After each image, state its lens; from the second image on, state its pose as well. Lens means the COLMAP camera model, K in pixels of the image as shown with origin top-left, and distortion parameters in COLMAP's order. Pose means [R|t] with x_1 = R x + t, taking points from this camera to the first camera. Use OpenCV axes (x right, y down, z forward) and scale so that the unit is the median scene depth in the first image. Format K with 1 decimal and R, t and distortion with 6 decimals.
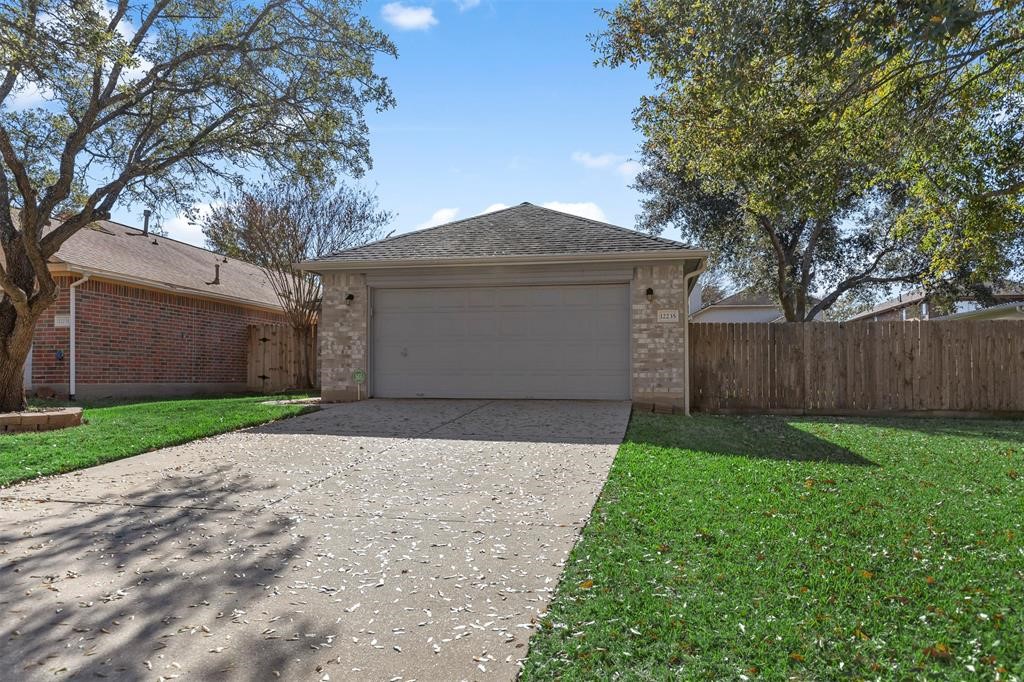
lens RADIAL K [[707.3, 0, 505.4], [0, 707.3, 337.6], [0, 0, 1]] dist [-0.000675, 0.005195]
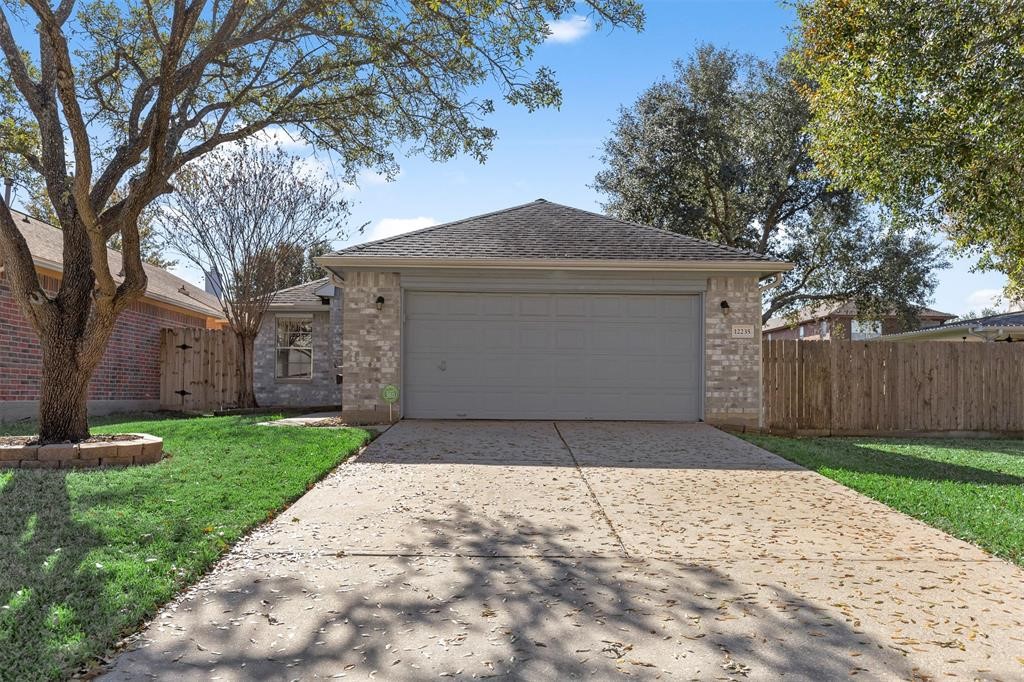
lens RADIAL K [[791.9, 0, 513.3], [0, 791.9, 350.2], [0, 0, 1]] dist [0.005992, 0.000992]
pose [[0.975356, 0.017955, 0.219906, -0.270568], [-0.018476, 0.999829, 0.000313, -0.000327], [-0.219863, -0.004368, 0.975521, 0.040979]]
